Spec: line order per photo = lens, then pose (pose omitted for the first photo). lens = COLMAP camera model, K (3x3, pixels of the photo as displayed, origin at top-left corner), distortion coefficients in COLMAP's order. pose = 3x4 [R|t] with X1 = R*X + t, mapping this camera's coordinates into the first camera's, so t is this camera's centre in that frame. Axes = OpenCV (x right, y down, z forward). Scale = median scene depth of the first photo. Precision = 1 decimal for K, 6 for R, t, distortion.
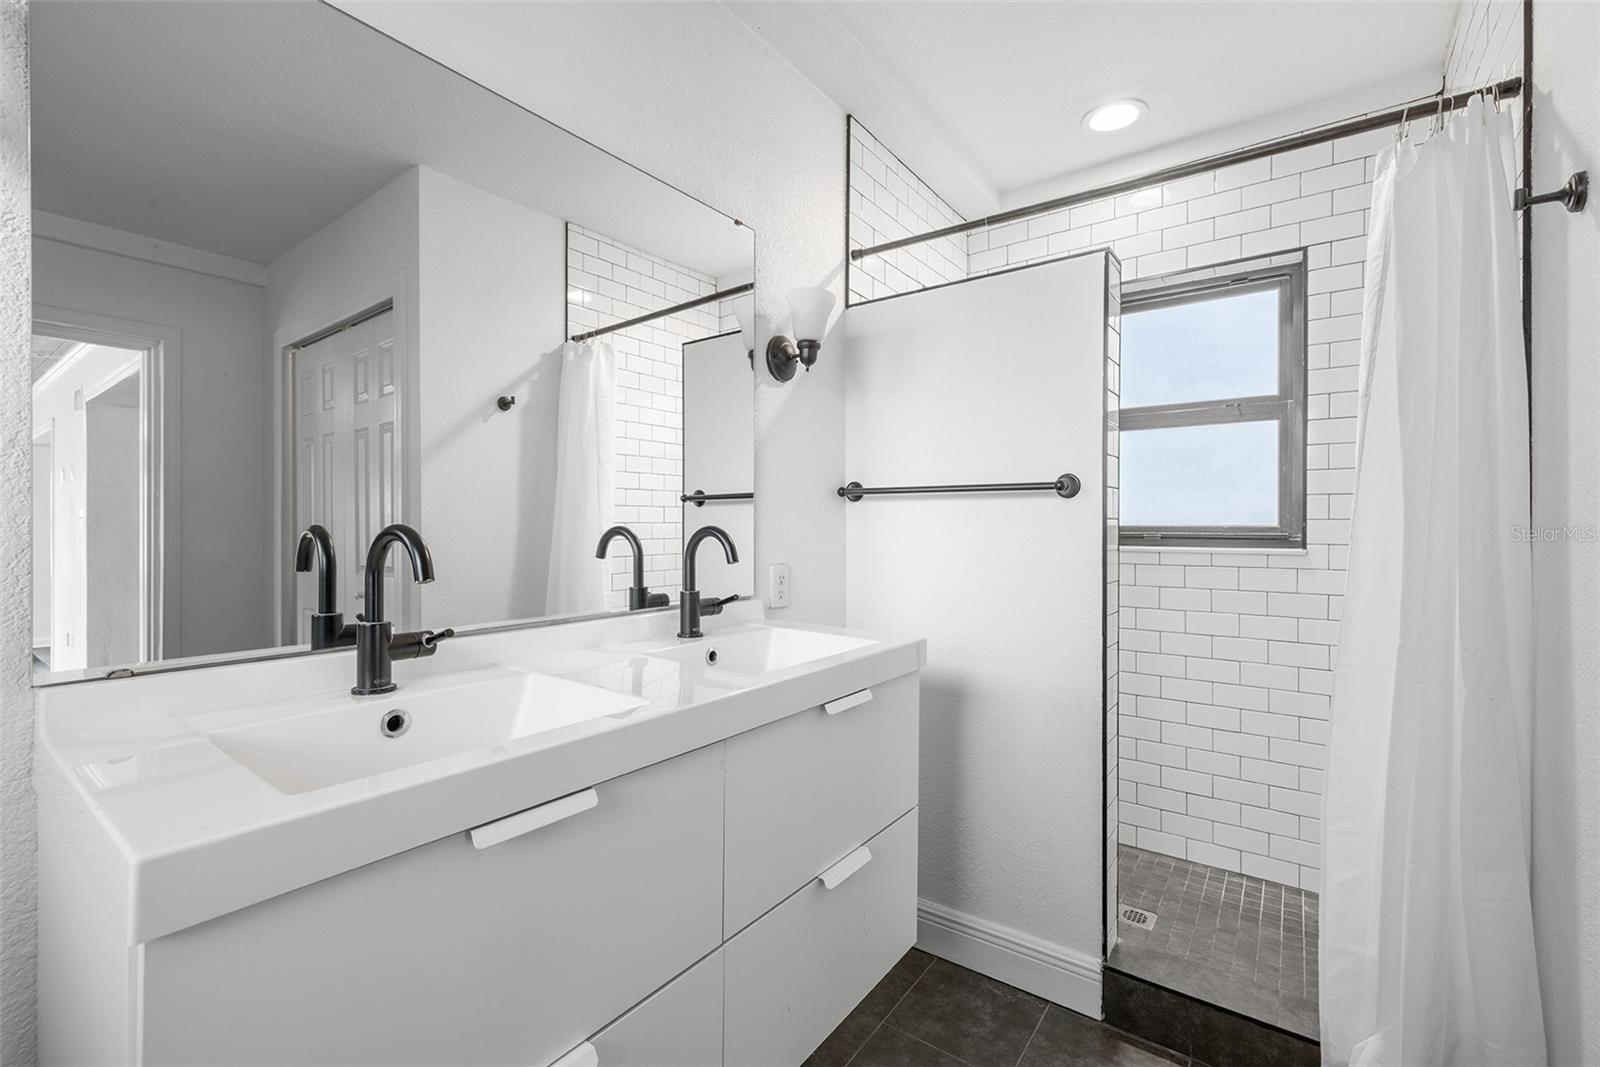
lens RADIAL K [[683.4, 0, 800.6], [0, 683.4, 534.2], [0, 0, 1]] dist [0.005482, 0.000289]
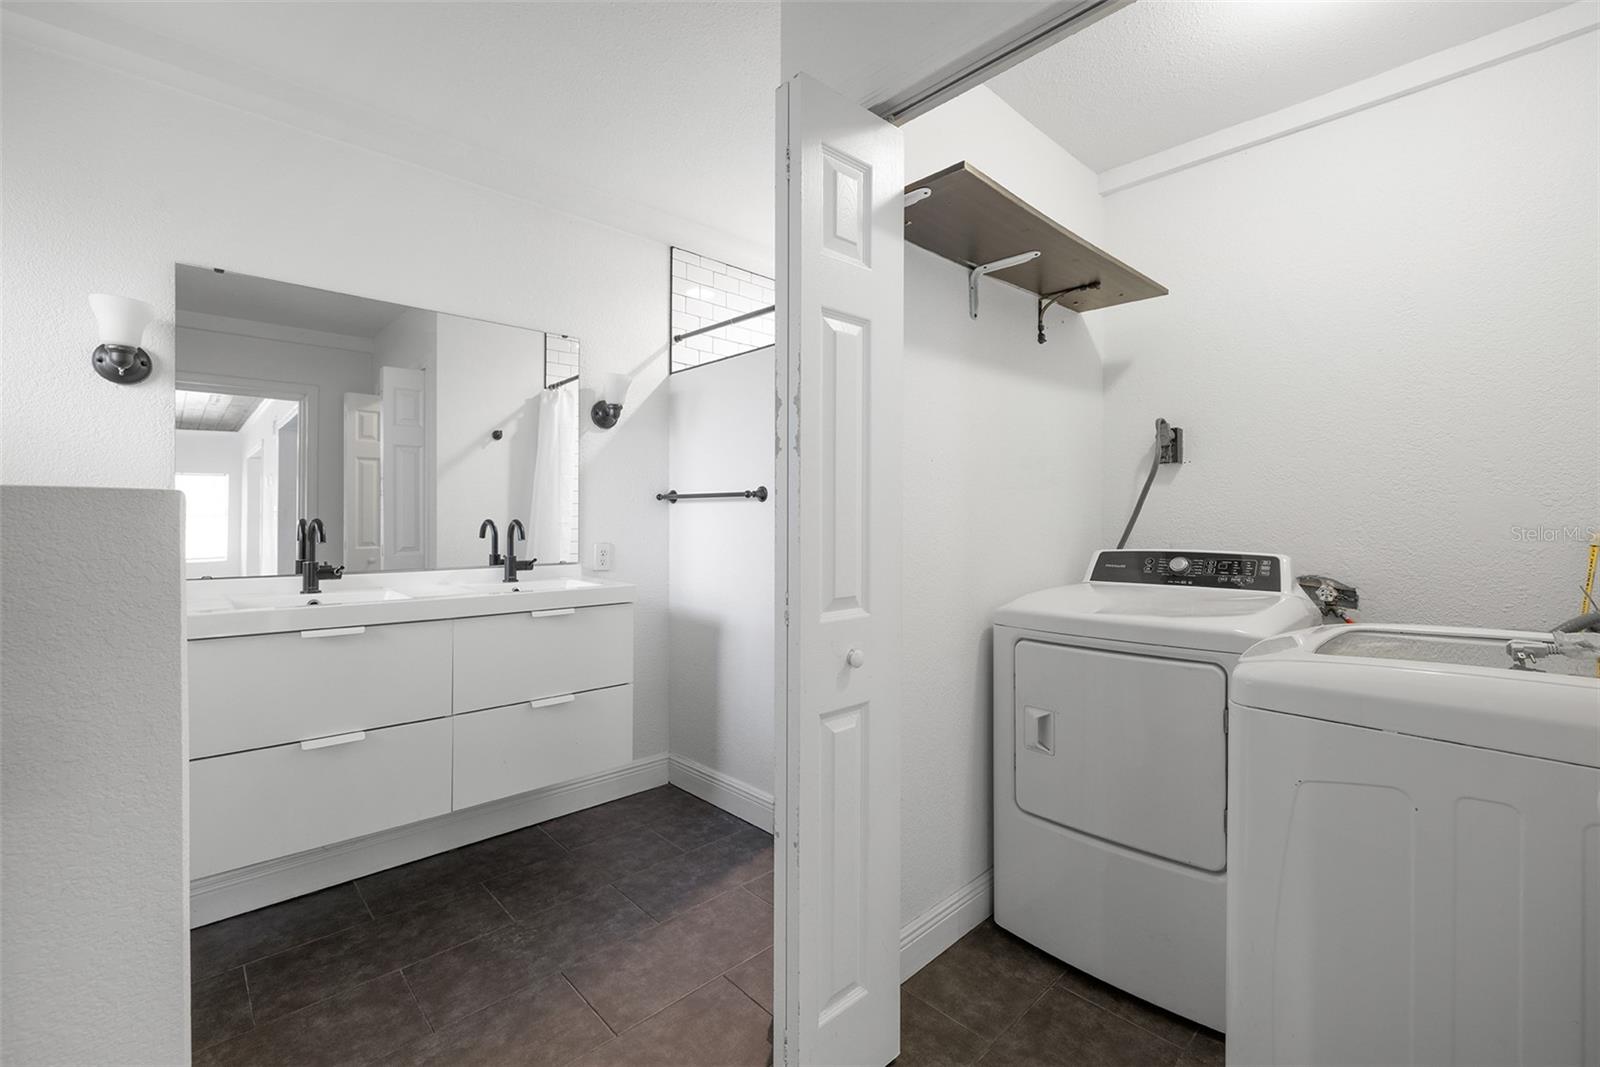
lens RADIAL K [[683.4, 0, 800.2], [0, 683.4, 522.1], [0, 0, 1]] dist [0.005482, 0.000289]
pose [[0.983074, 0.001637, -0.183203, 0.625136], [-0.002512, 0.999987, -0.004542, 0.000047], [0.183193, 0.004925, 0.983065, -0.424599]]
